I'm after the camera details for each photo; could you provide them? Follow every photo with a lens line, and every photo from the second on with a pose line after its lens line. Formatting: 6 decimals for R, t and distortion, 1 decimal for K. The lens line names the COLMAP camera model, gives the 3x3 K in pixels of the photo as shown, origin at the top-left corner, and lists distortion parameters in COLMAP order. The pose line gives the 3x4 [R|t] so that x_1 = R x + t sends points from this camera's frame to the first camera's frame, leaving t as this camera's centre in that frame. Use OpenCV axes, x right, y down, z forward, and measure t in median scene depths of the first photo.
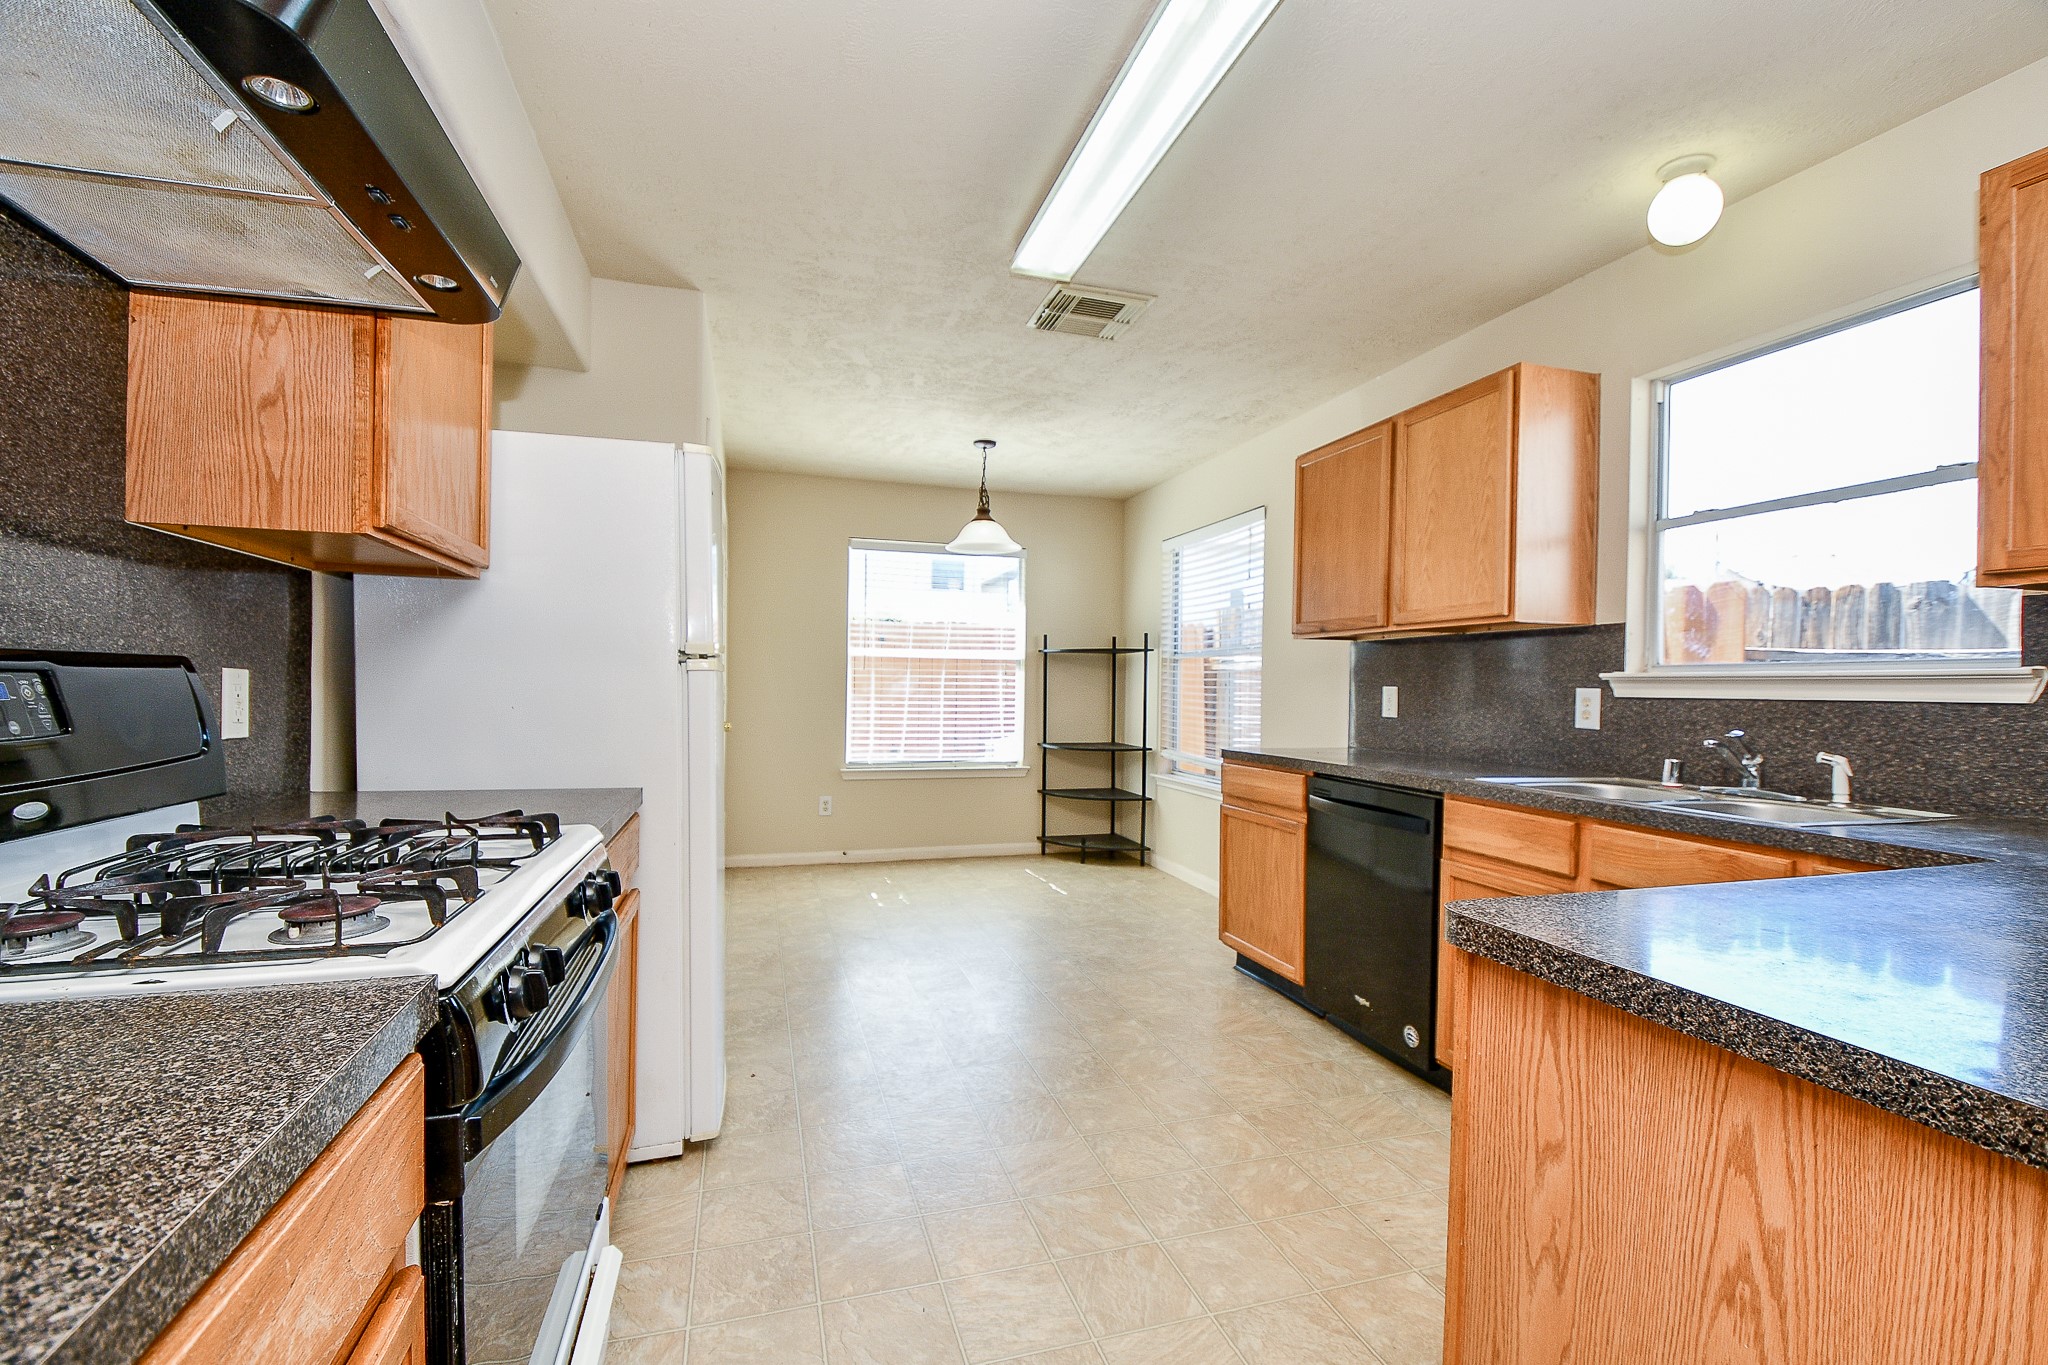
lens RADIAL K [[901.4, 0, 1025.4], [0, 901.4, 713.7], [0, 0, 1]] dist [0.014341, -0.016036]
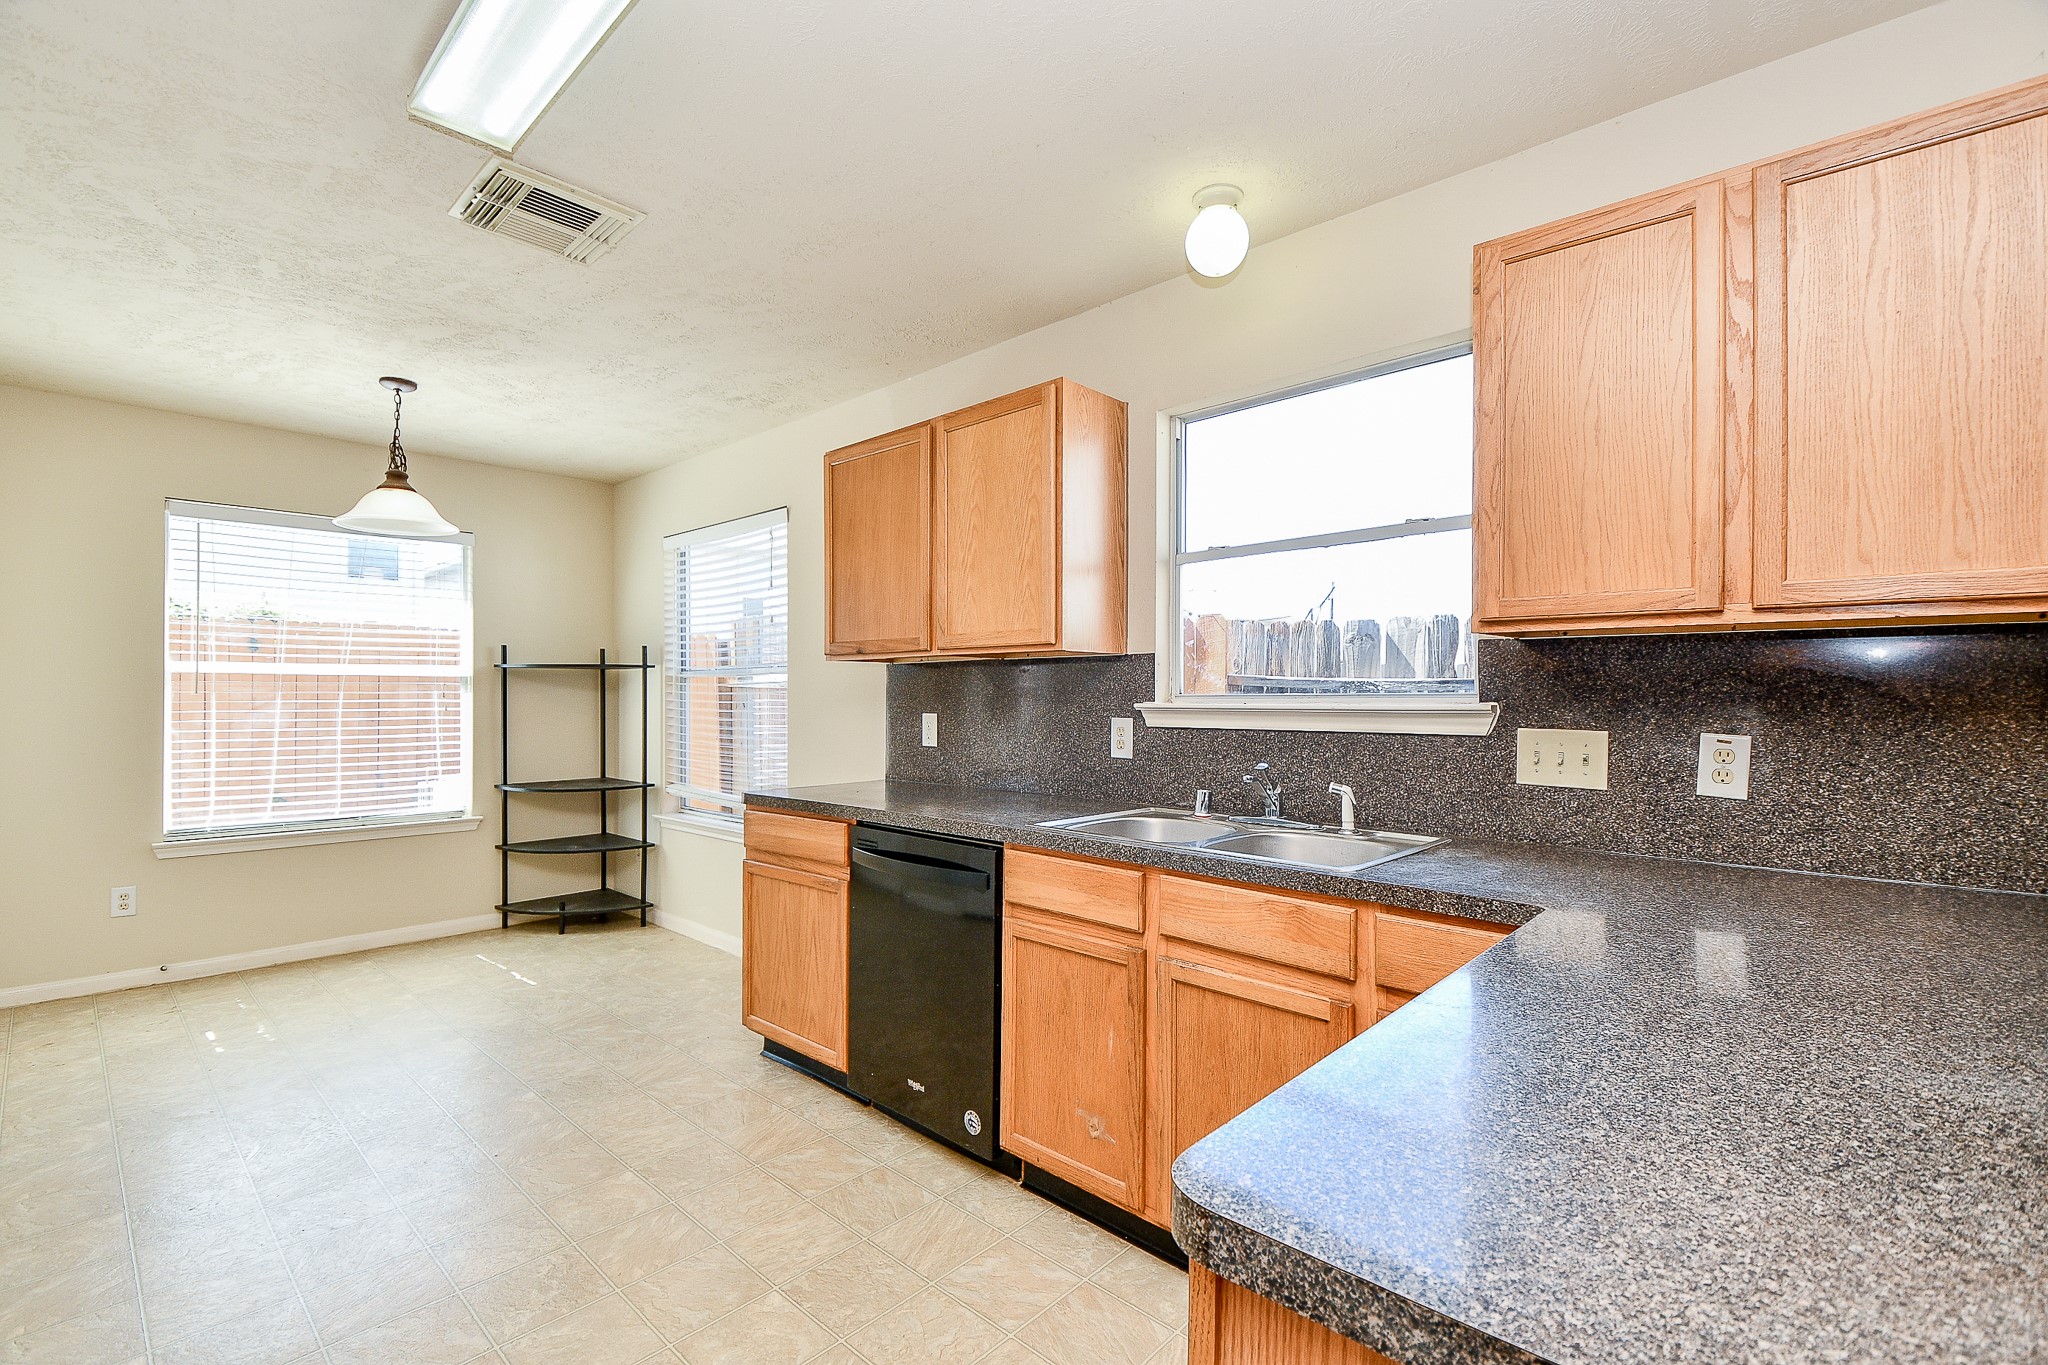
lens RADIAL K [[901.4, 0, 1030.3], [0, 901.4, 692.2], [0, 0, 1]] dist [0.014341, -0.016036]
pose [[0.861984, -0.008635, 0.506863, 0.032256], [0.025215, 0.999348, -0.025856, -0.030262], [-0.506309, 0.035068, 0.861639, 0.184070]]
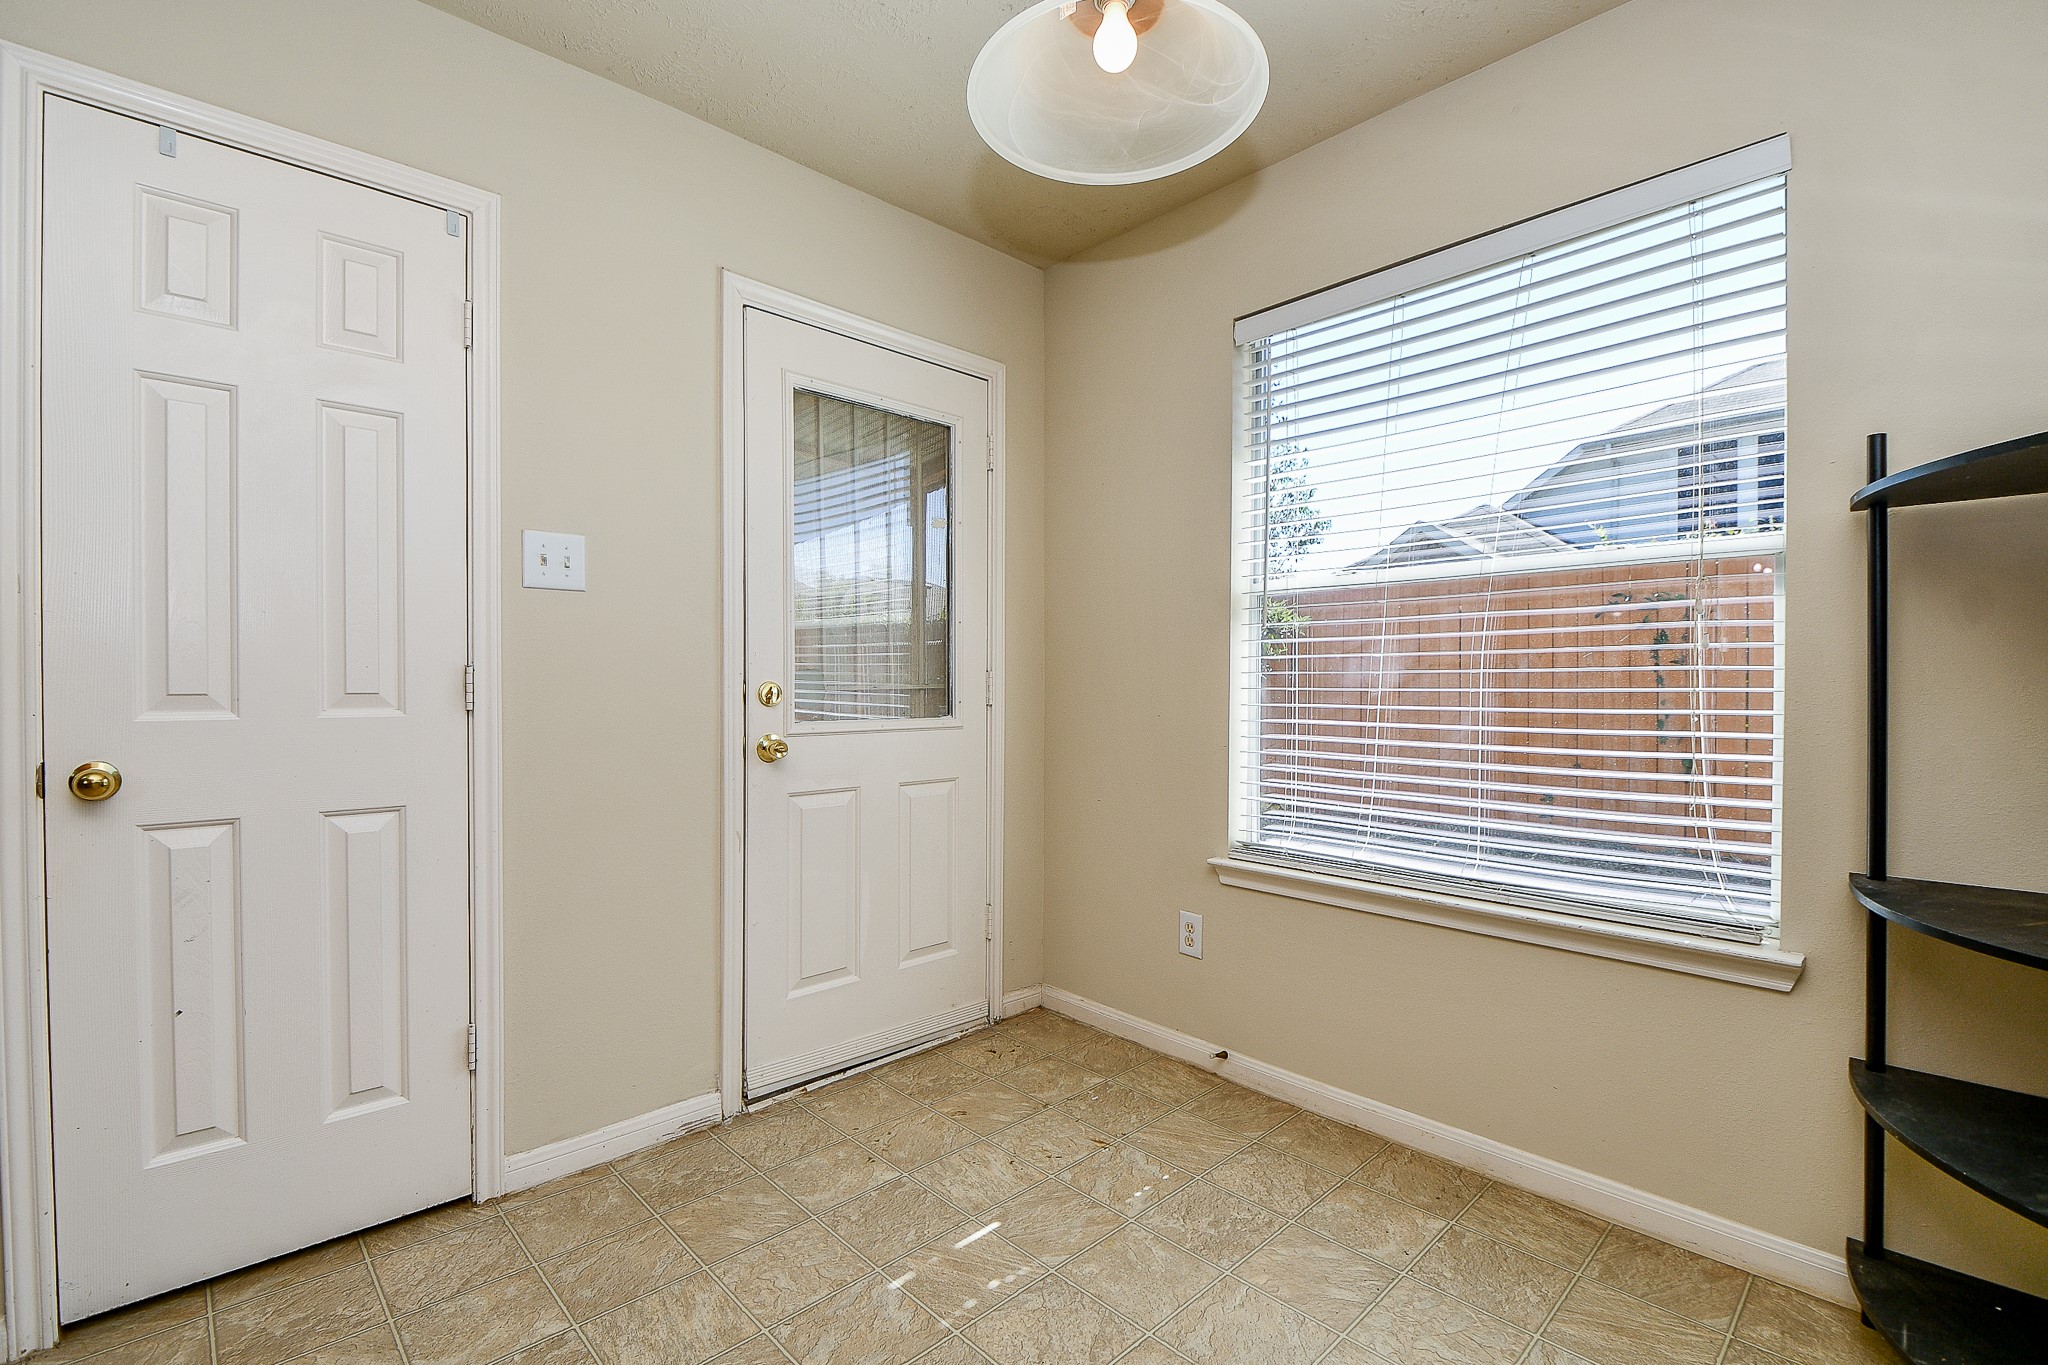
lens RADIAL K [[901.4, 0, 1030.2], [0, 901.4, 685.1], [0, 0, 1]] dist [0.014341, -0.016036]
pose [[0.459523, -0.009521, -0.888115, 0.147002], [-0.022613, 0.999493, -0.022415, -0.024188], [0.887878, 0.030383, 0.459075, 0.754828]]
